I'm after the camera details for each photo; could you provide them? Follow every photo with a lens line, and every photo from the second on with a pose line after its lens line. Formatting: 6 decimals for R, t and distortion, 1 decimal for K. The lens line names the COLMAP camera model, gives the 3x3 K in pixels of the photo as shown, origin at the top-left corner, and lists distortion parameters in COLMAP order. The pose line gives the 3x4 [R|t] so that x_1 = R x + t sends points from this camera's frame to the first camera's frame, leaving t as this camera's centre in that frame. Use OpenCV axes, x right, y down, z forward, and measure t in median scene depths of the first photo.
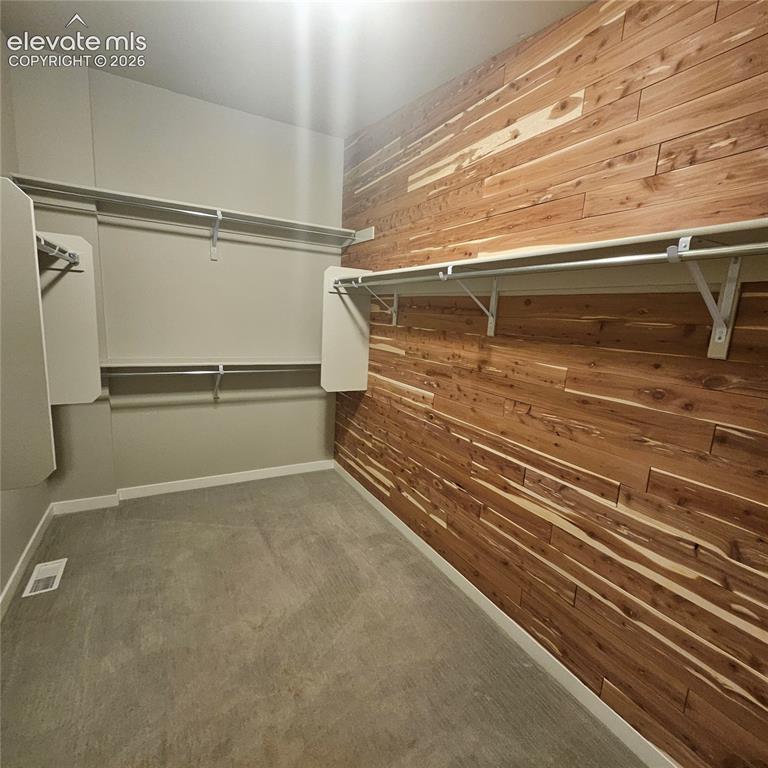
lens RADIAL K [[397.4, 0, 386.8], [0, 397.4, 390.0], [0, 0, 1]] dist [-0.002634, -0.002366]
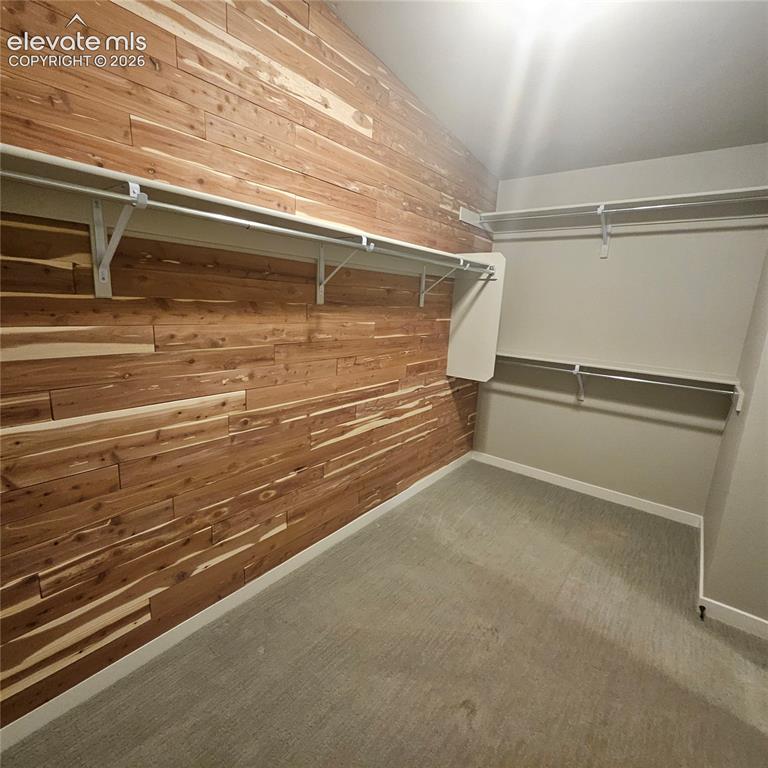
lens RADIAL K [[397.4, 0, 387.5], [0, 397.4, 383.8], [0, 0, 1]] dist [-0.002634, -0.002366]
pose [[-0.380046, -0.268365, 0.885181, -0.739320], [0.097207, 0.940099, 0.326750, -0.254810], [-0.919846, 0.210226, -0.331194, 1.198305]]
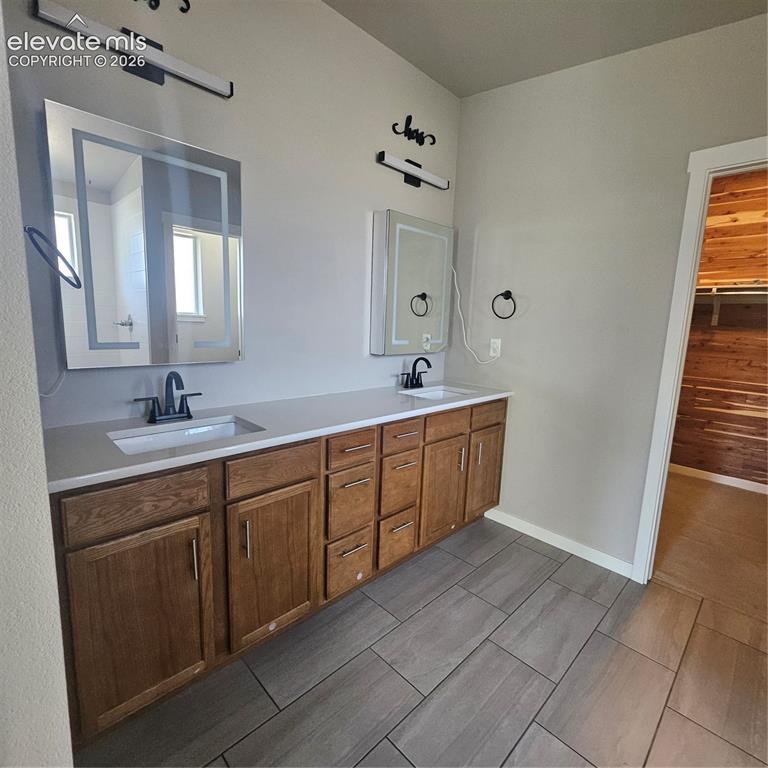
lens RADIAL K [[397.4, 0, 382.1], [0, 397.4, 386.0], [0, 0, 1]] dist [-0.002634, -0.002366]
pose [[0.964147, -0.057742, 0.259011, -1.660685], [0.060643, 0.998154, -0.003217, 0.052502], [-0.258347, 0.018809, 0.965869, -0.347470]]
